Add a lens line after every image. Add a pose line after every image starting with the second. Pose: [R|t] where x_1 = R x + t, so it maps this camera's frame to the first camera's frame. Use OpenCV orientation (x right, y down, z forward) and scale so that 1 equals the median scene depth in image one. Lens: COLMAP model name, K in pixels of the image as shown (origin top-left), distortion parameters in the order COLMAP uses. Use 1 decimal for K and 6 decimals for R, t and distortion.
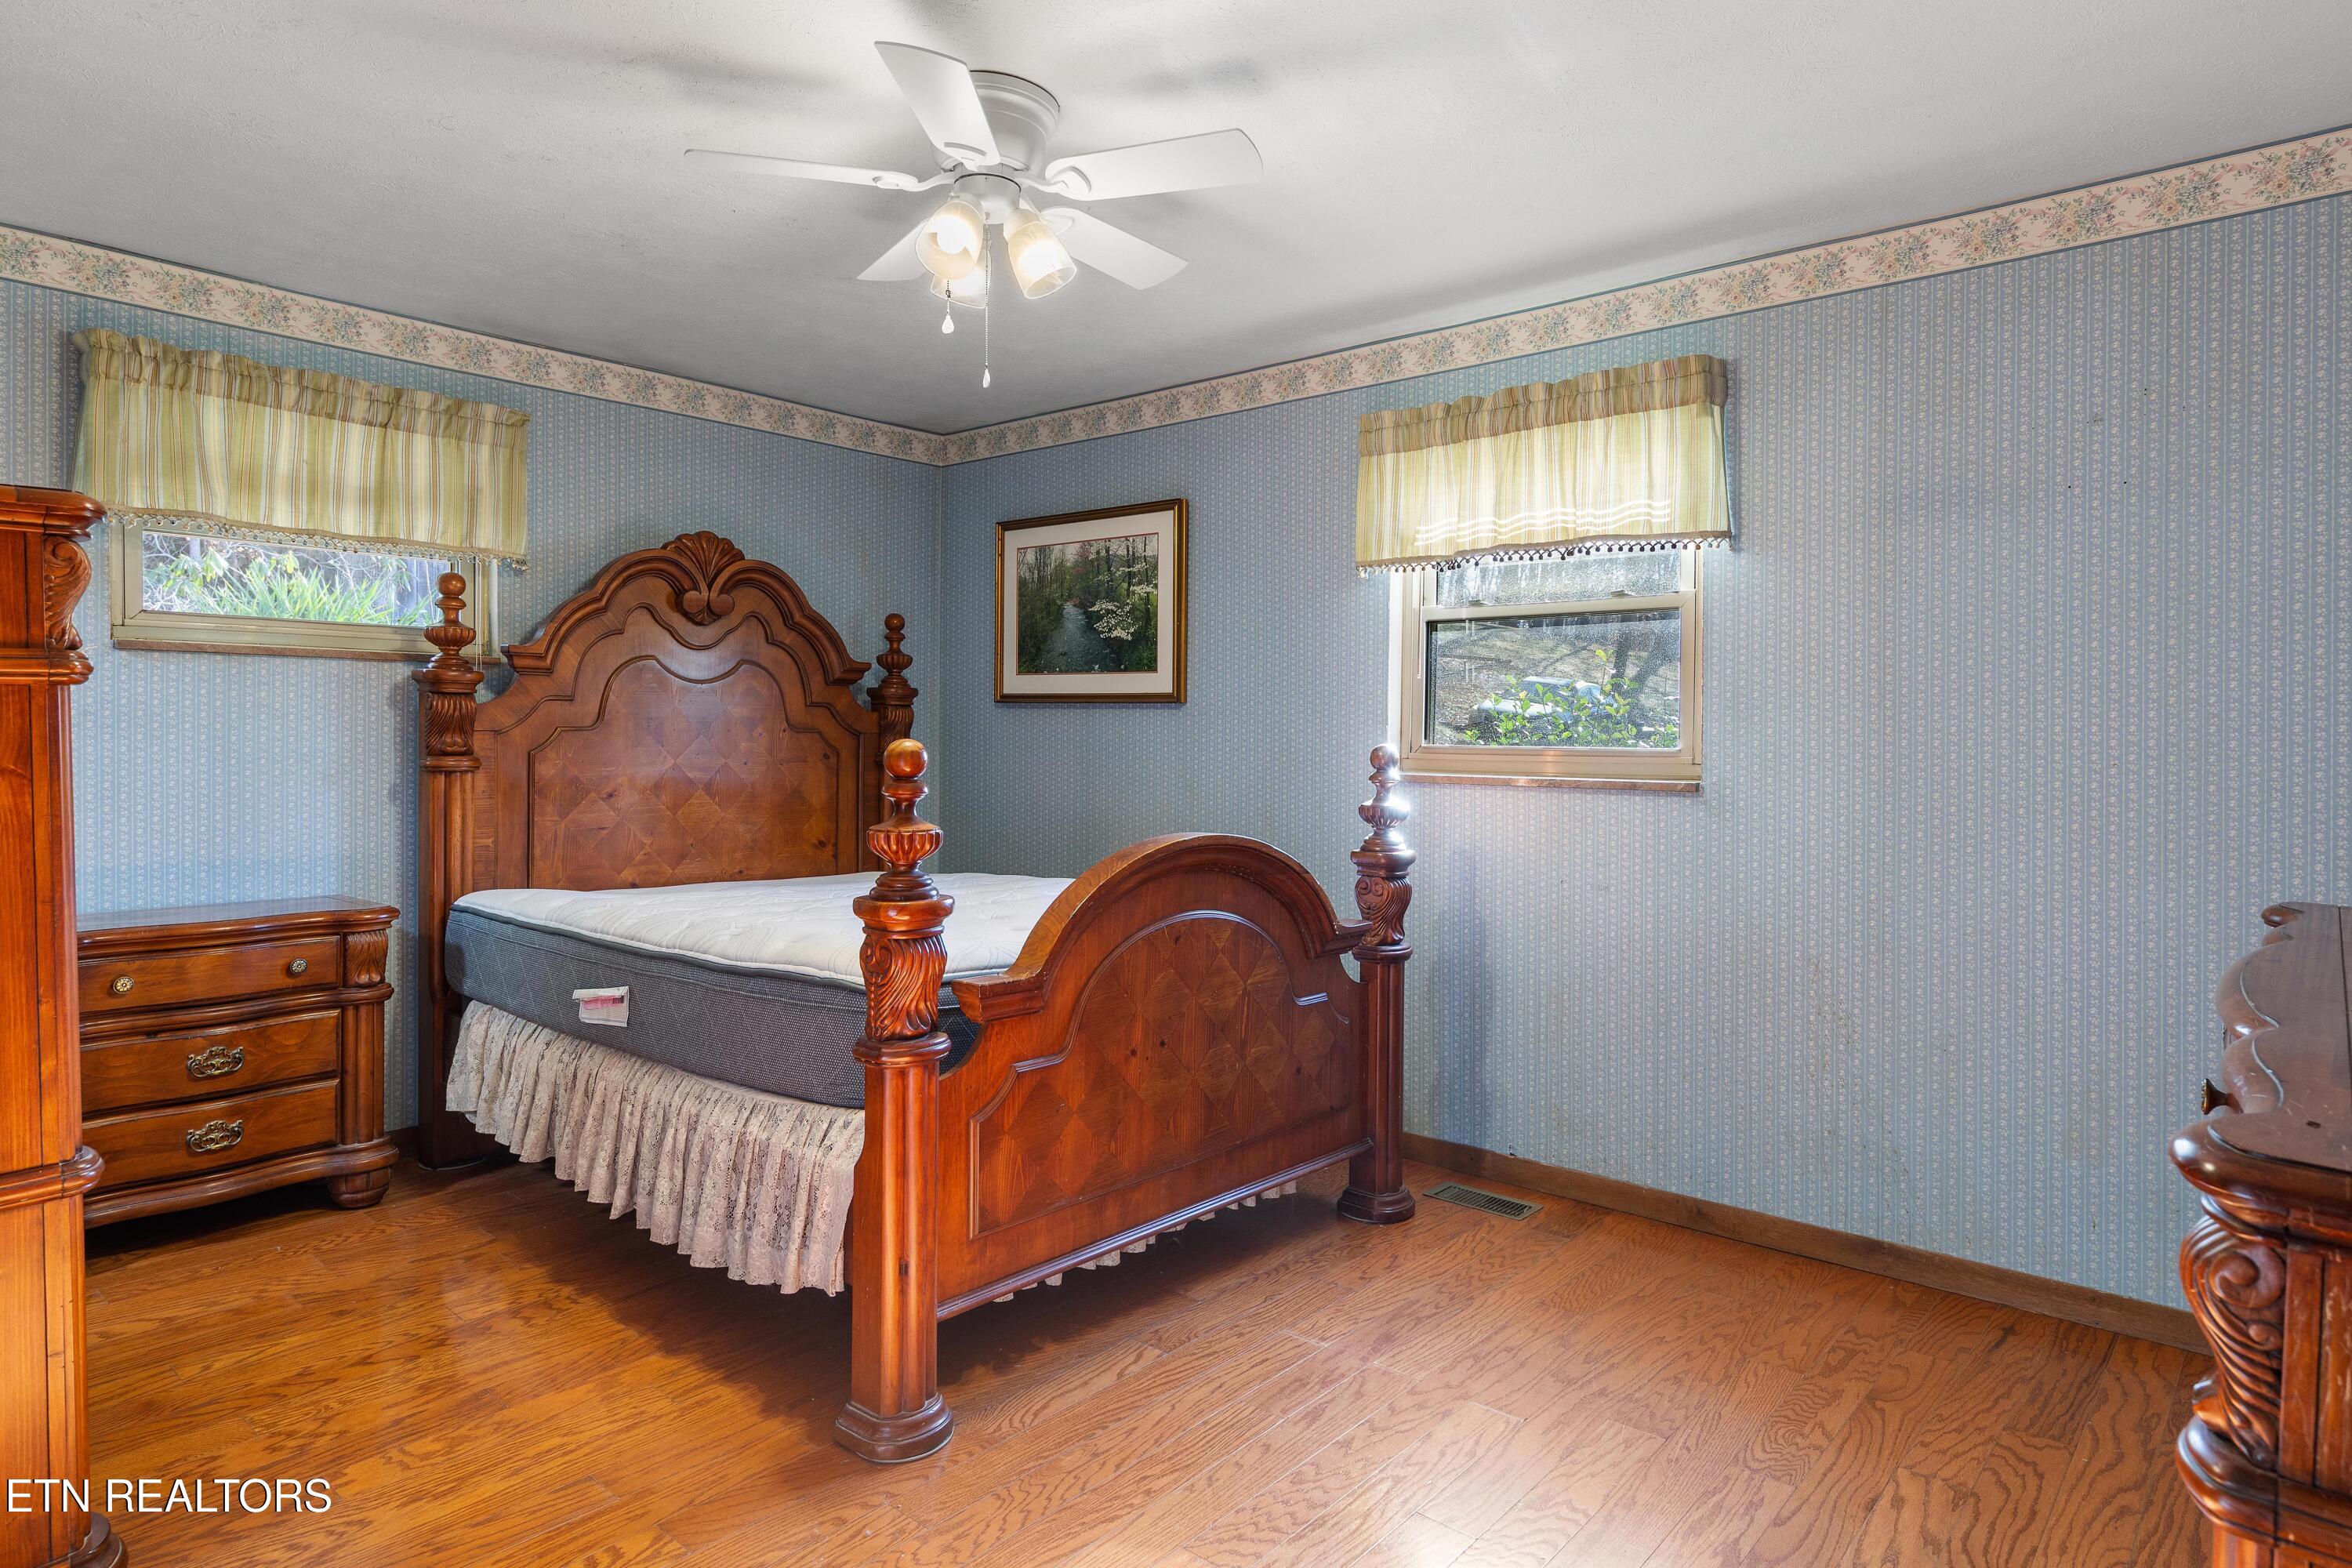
lens RADIAL K [[1375.7, 0, 1180.5], [0, 1375.7, 769.2], [0, 0, 1]] dist [0.004099, 0.001104]
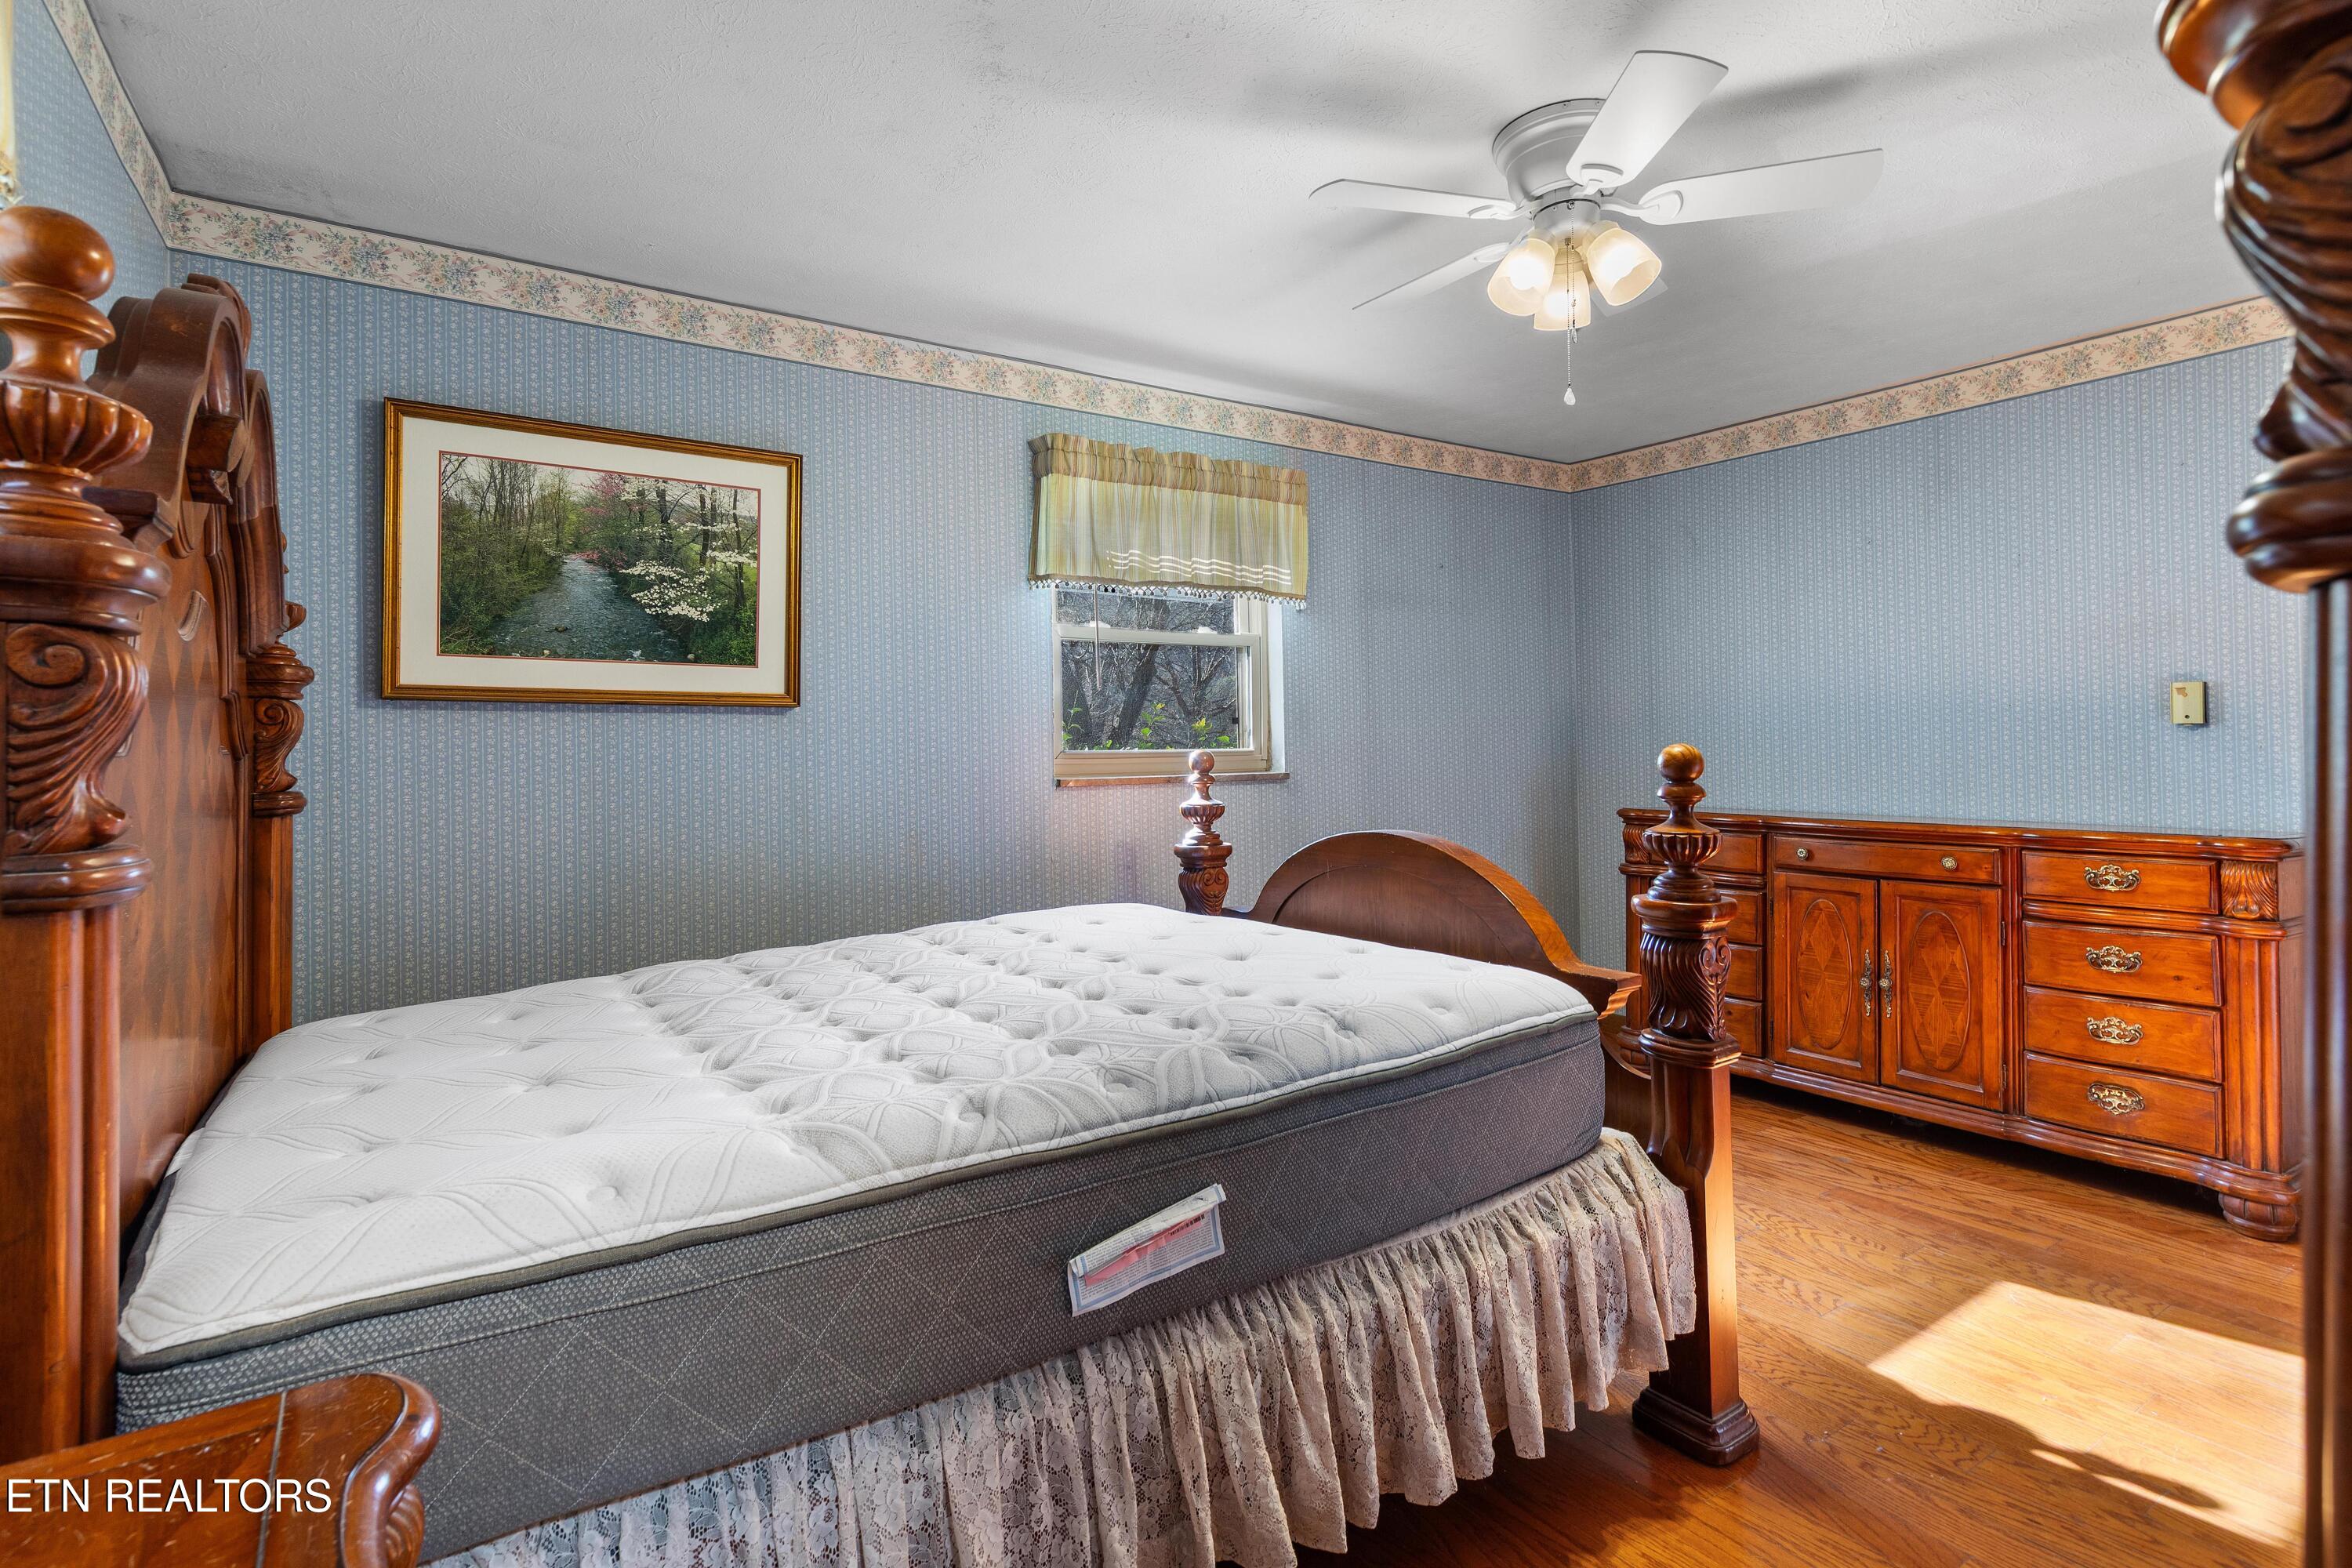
lens RADIAL K [[1126.3, 0, 1175.2], [0, 1126.3, 774.2], [0, 0, 1]] dist [0.001890, 0.000405]
pose [[0.266044, -0.035139, 0.963320, -0.561816], [0.036181, 0.998995, 0.026448, -0.017106], [-0.963282, 0.027818, 0.267048, 0.585577]]
